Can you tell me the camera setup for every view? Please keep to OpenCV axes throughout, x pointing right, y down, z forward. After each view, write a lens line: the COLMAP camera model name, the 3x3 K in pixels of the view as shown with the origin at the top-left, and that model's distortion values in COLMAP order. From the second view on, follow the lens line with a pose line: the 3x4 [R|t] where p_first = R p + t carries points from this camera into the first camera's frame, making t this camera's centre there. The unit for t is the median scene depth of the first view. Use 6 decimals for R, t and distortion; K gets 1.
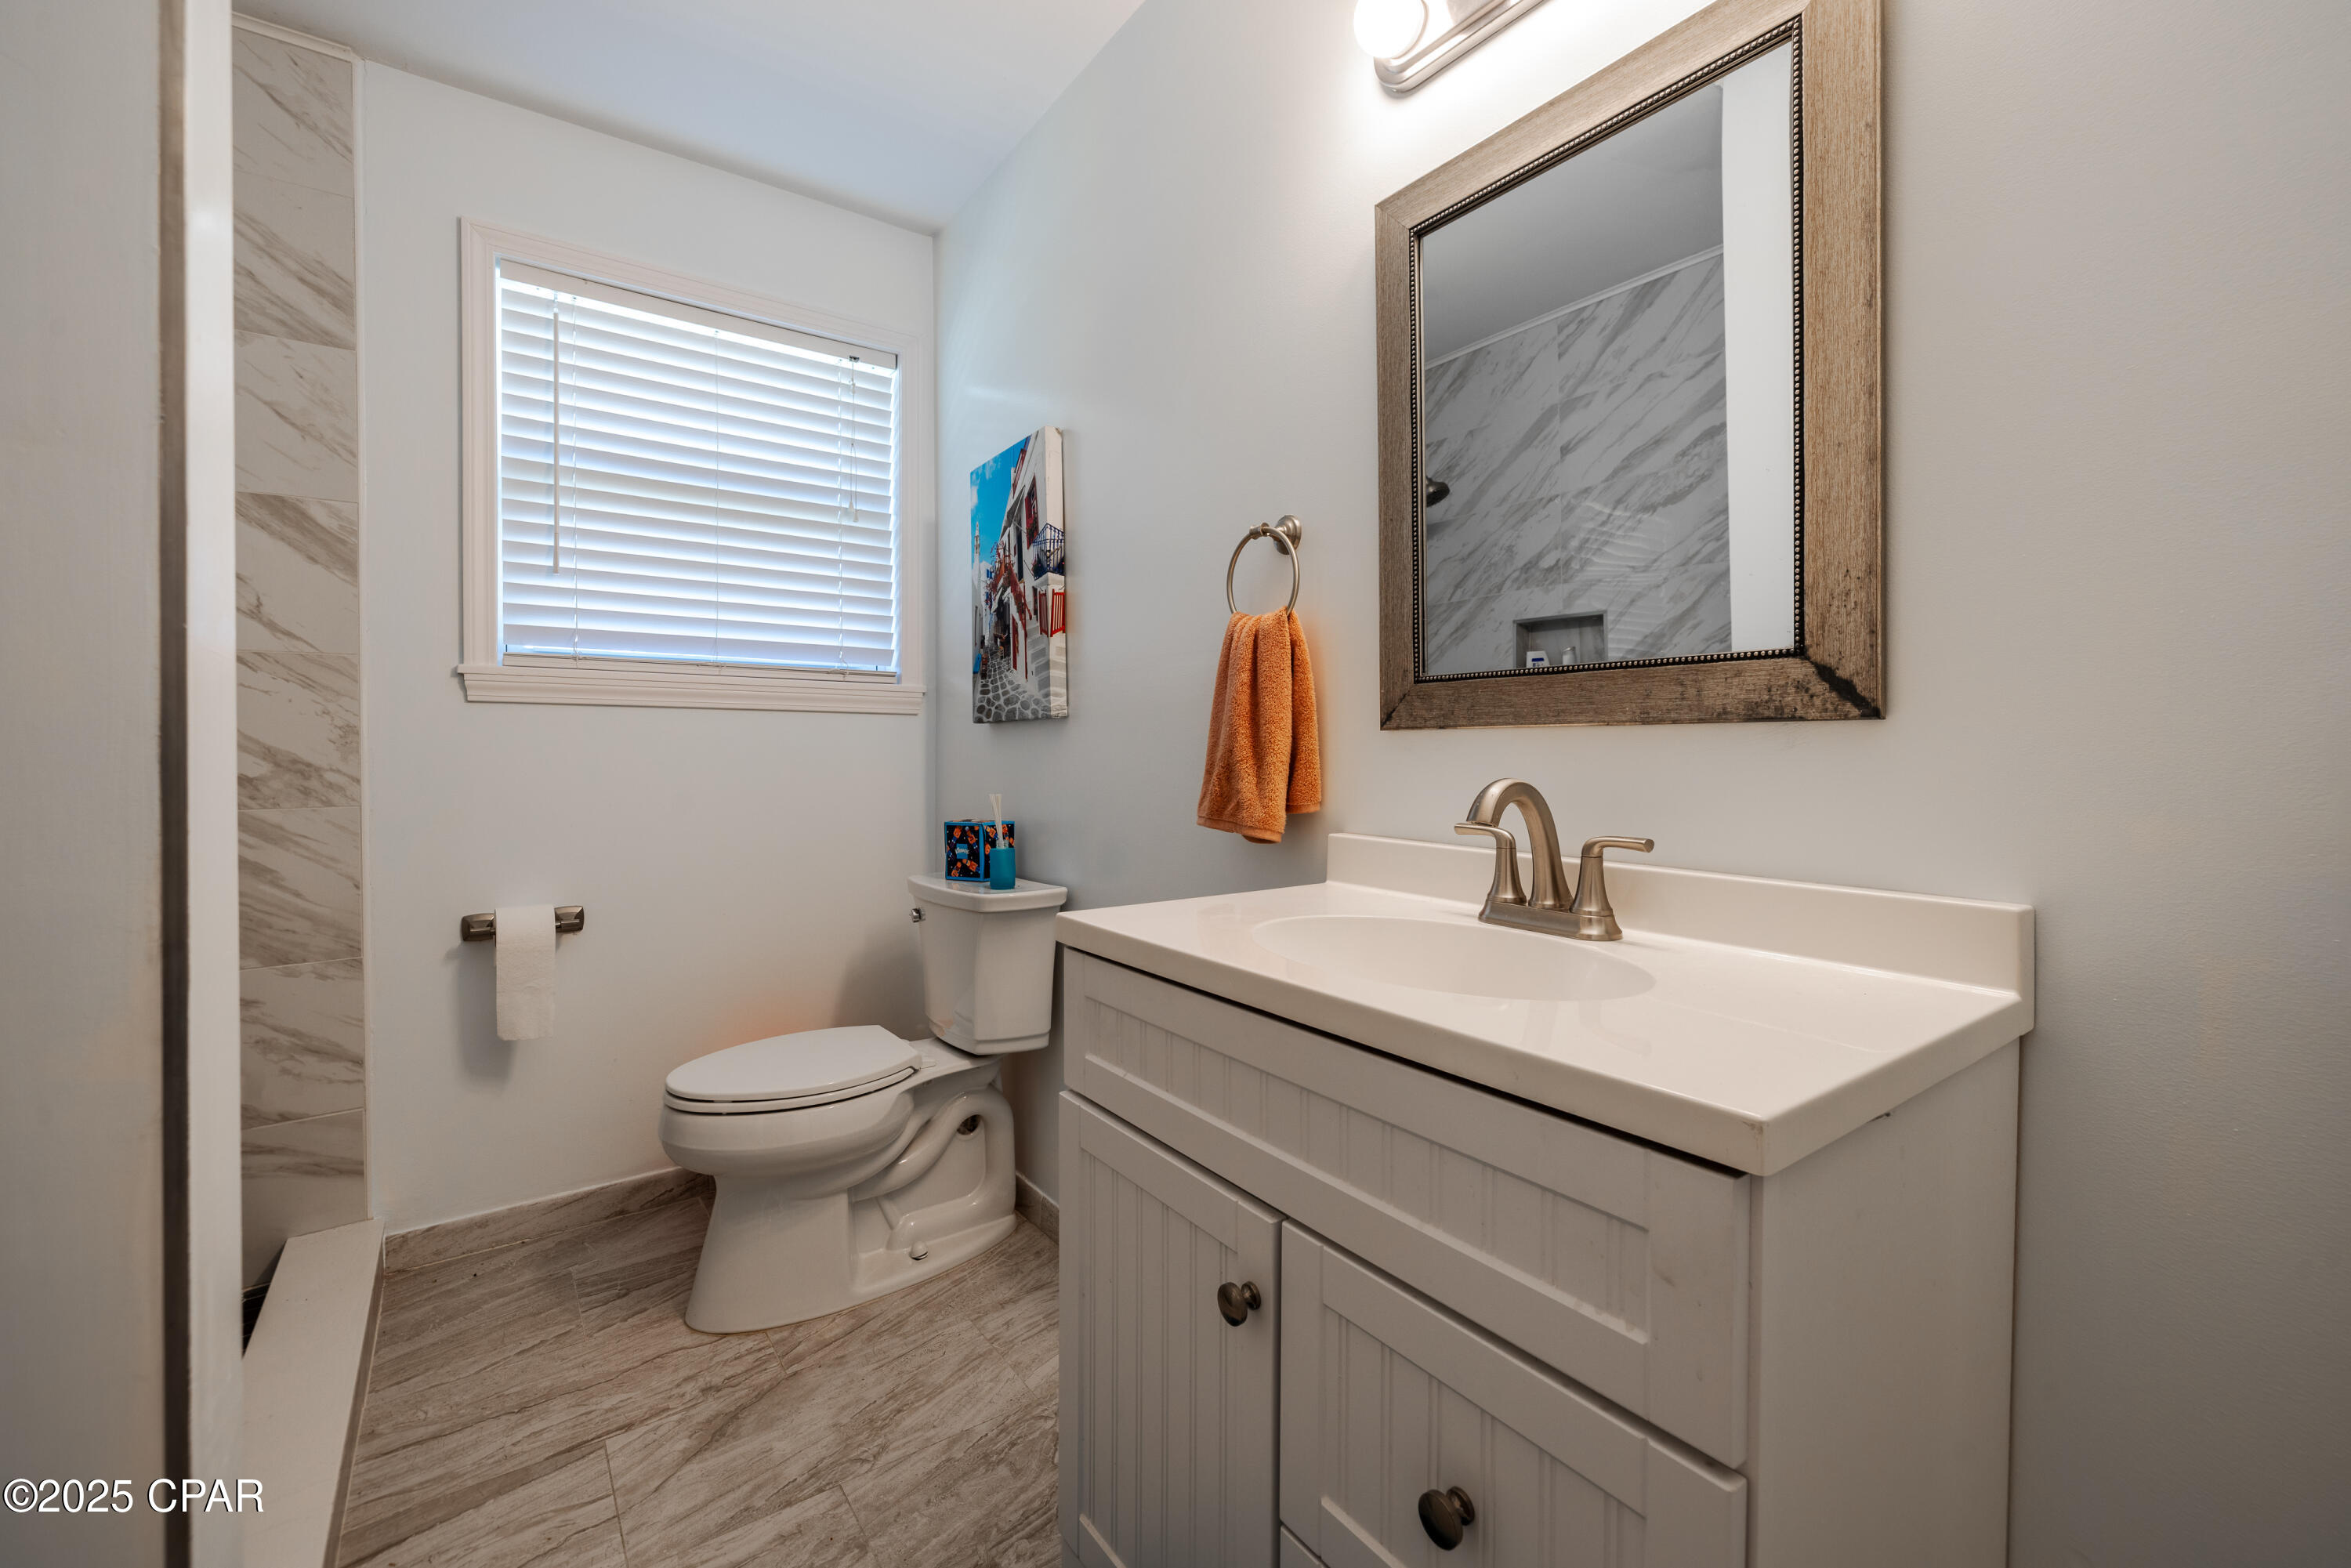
lens RADIAL K [[996.4, 0, 1172.9], [0, 996.4, 772.6], [0, 0, 1]] dist [-0.001534, 0.001158]
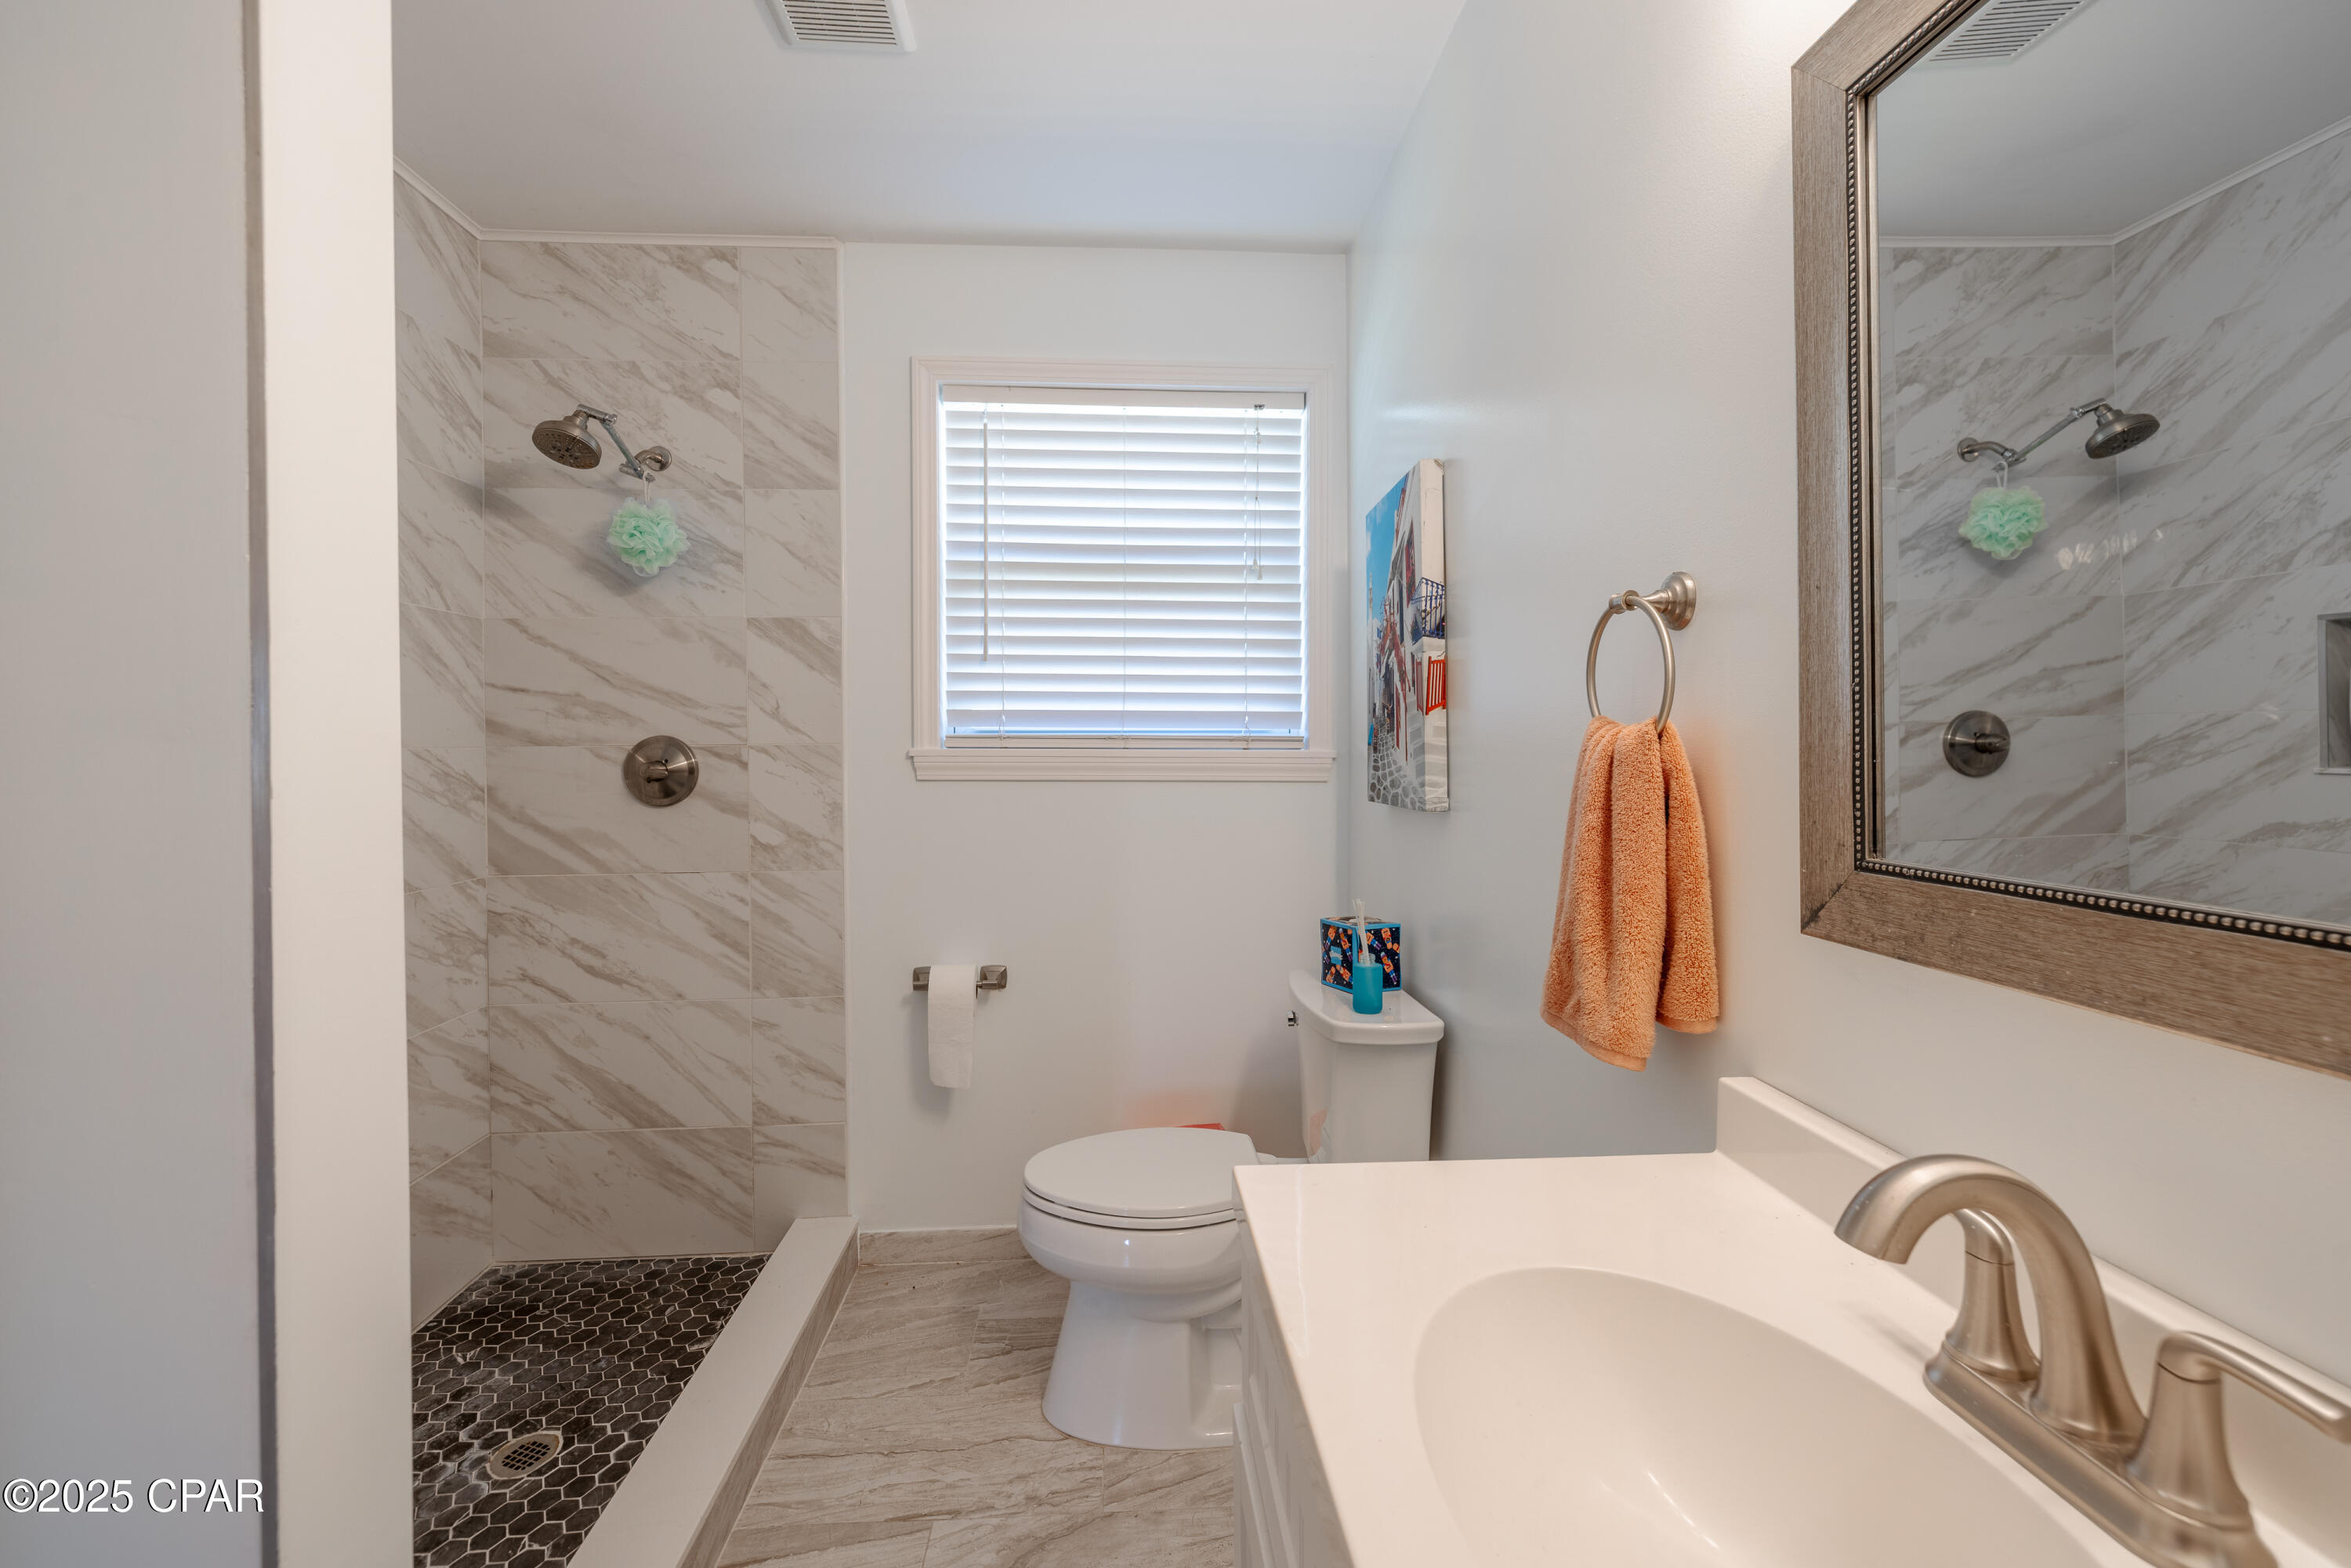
lens RADIAL K [[996.4, 0, 1166.4], [0, 996.4, 760.4], [0, 0, 1]] dist [-0.001534, 0.001158]
pose [[0.841132, 0.011360, -0.540710, 0.149567], [-0.012428, 0.999921, 0.001674, -0.102527], [0.540687, 0.005312, 0.841207, 0.203357]]
